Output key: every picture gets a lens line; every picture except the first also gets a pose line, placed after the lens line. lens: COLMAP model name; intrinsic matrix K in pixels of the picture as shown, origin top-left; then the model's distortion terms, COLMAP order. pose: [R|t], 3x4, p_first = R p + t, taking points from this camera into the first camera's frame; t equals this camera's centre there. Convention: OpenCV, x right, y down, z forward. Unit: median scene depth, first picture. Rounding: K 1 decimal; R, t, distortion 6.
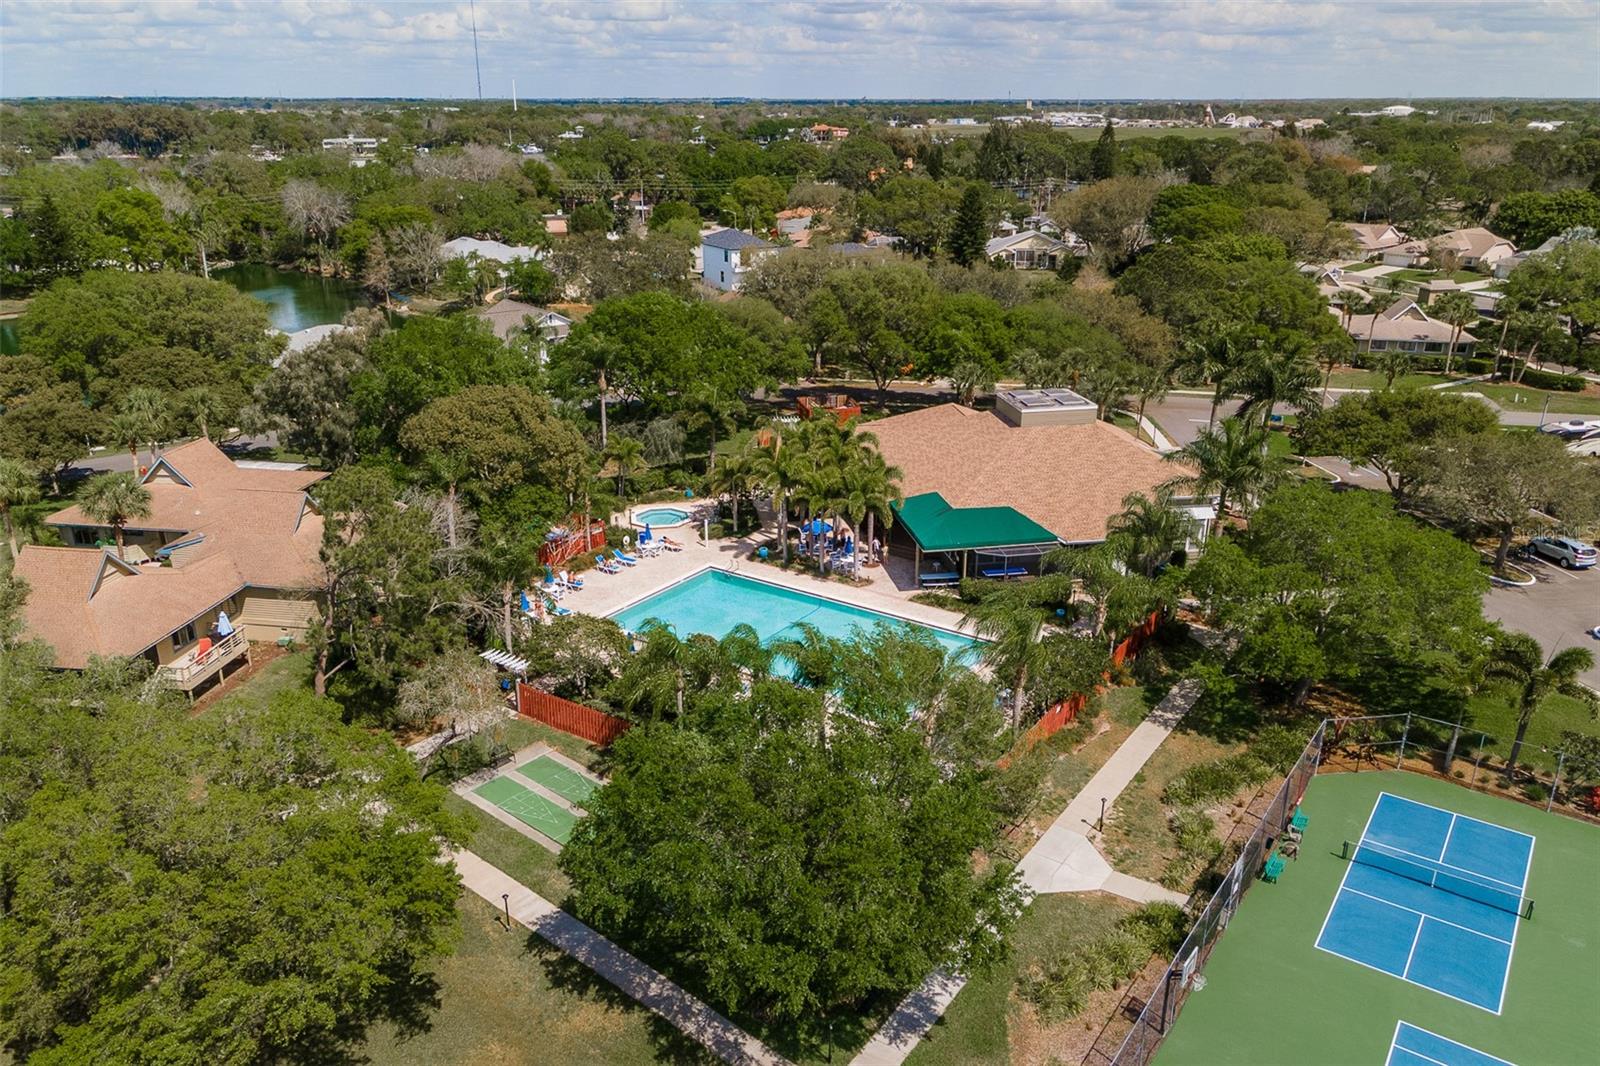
lens RADIAL K [[1215.8, 0, 800.0], [0, 1215.8, 533.0], [0, 0, 1]] dist [0.031724, 0.006517]
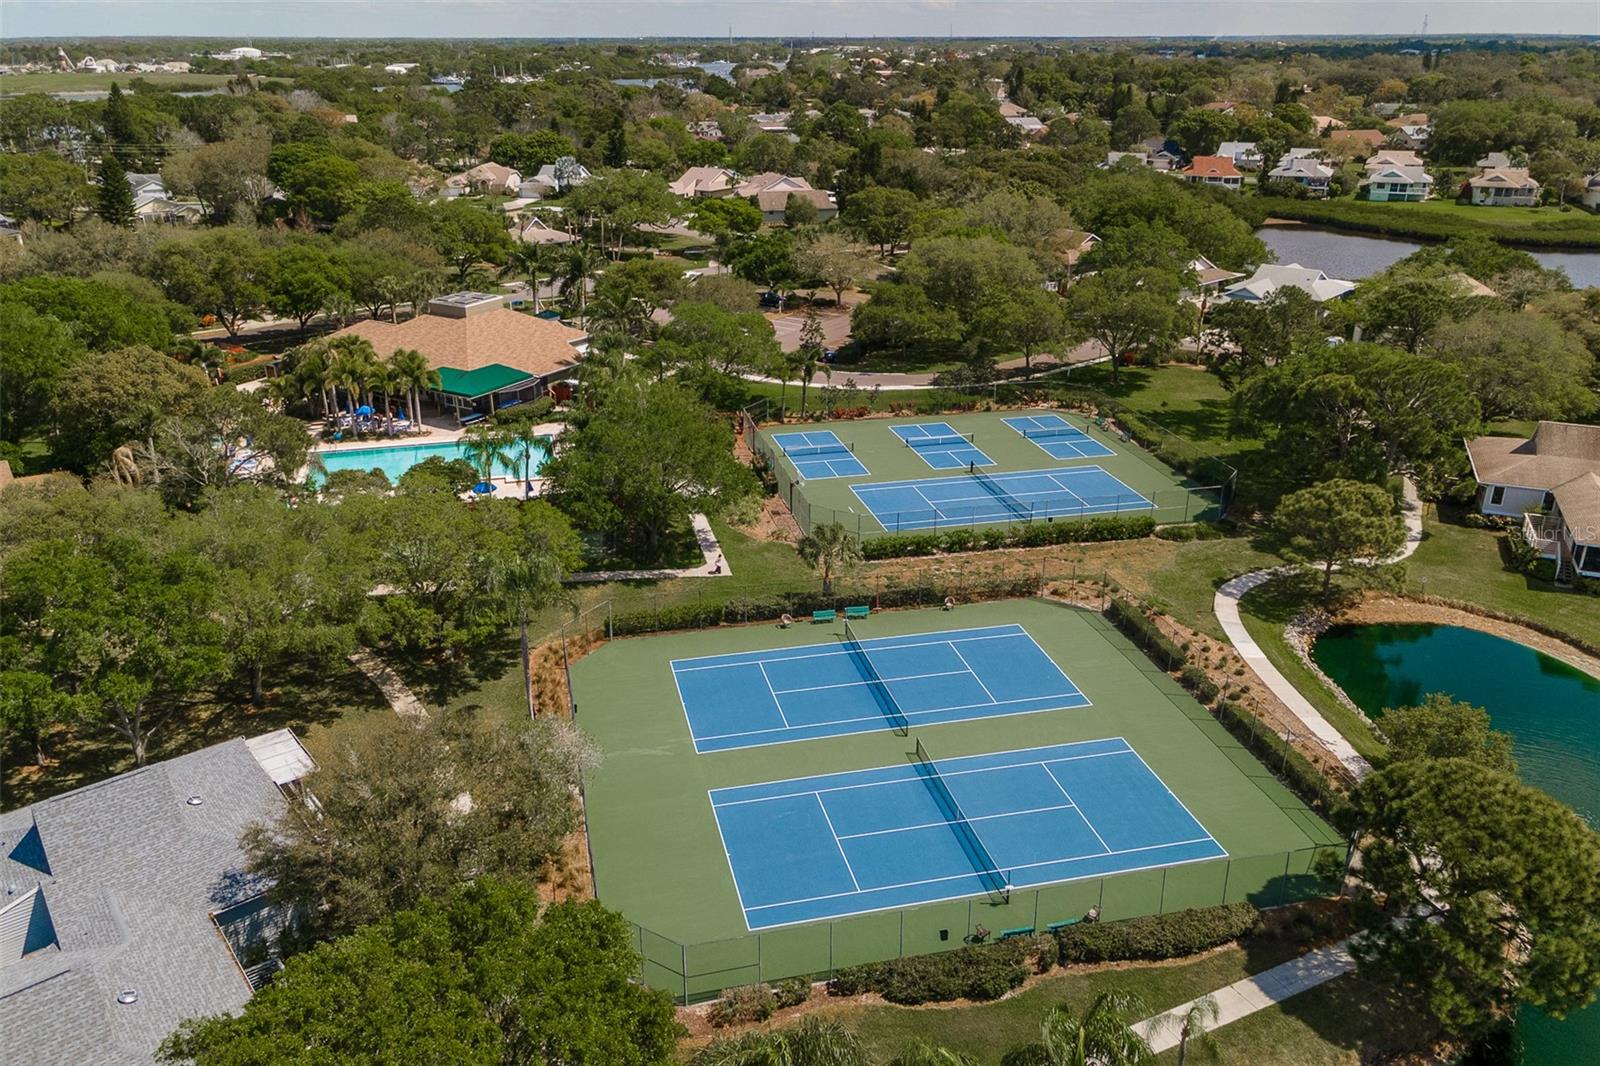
lens RADIAL K [[1215.8, 0, 800.0], [0, 1215.8, 533.0], [0, 0, 1]] dist [0.031724, 0.006517]
pose [[0.663184, -0.291534, 0.689344, -0.688313], [0.261133, 0.953272, 0.151929, 0.048593], [-0.701425, 0.079253, 0.708323, -0.346510]]
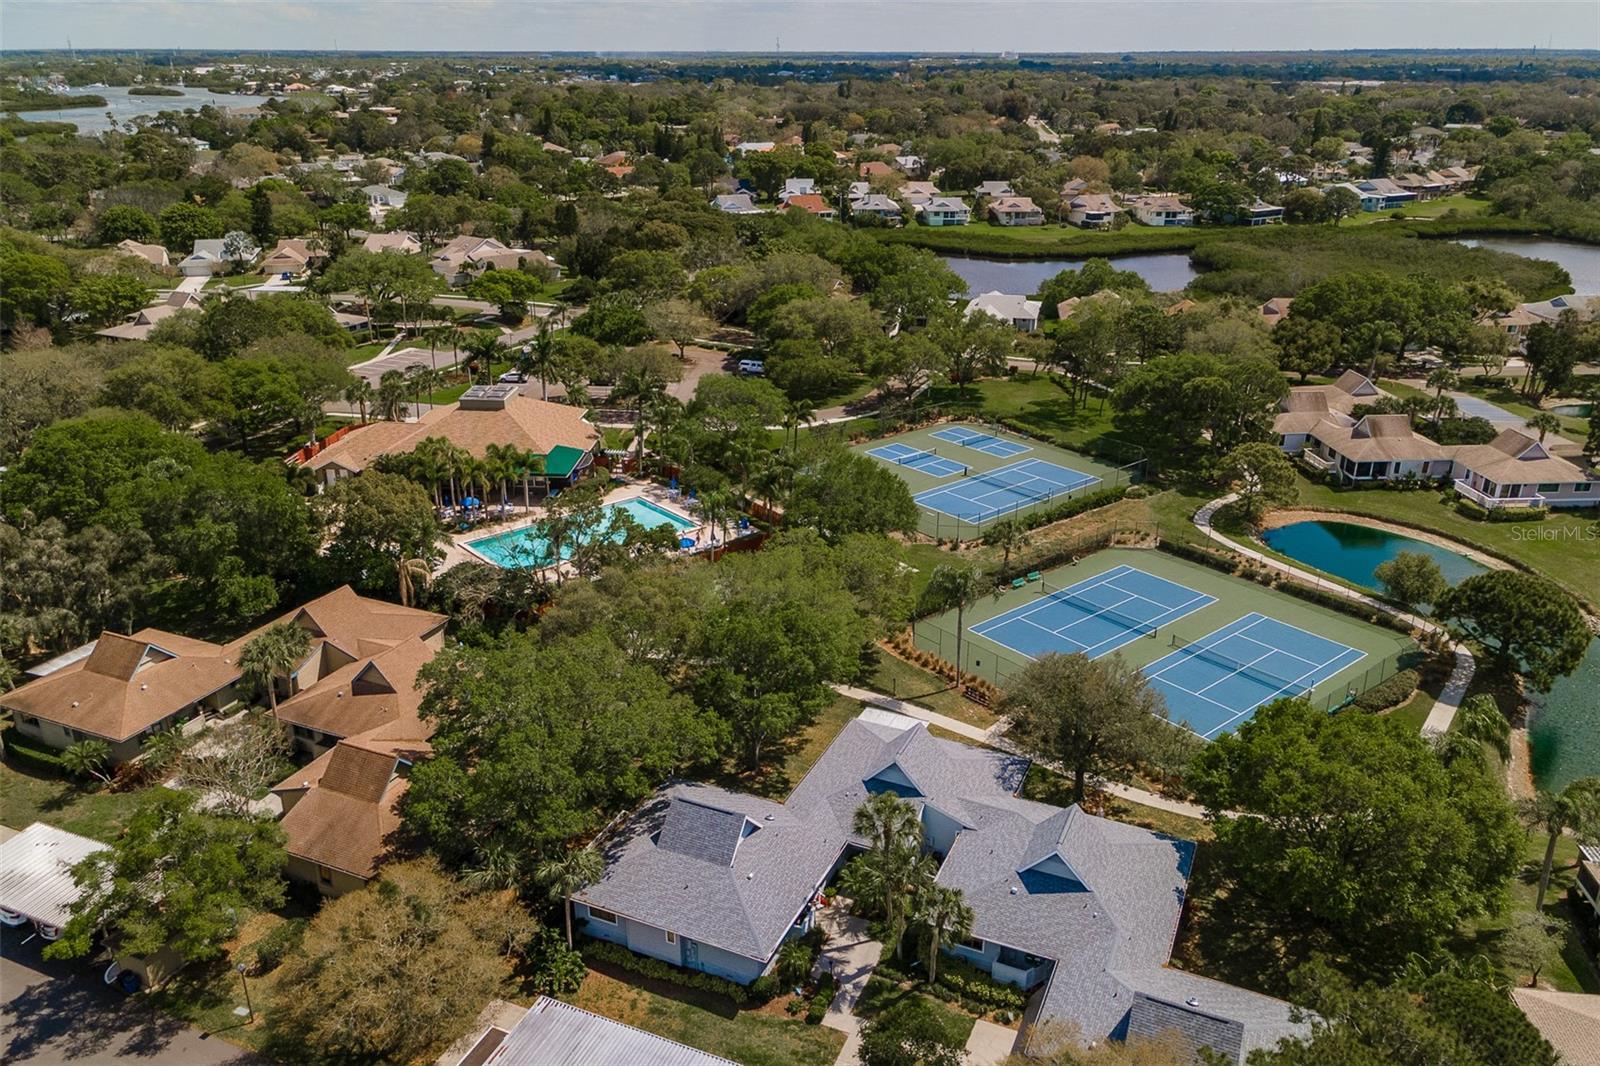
lens RADIAL K [[1215.8, 0, 800.0], [0, 1215.8, 533.0], [0, 0, 1]] dist [0.031724, 0.006517]
pose [[0.258555, -0.366567, 0.893744, -1.357679], [0.332651, 0.902403, 0.273884, -0.270557], [-0.906914, 0.226490, 0.355260, 0.061714]]
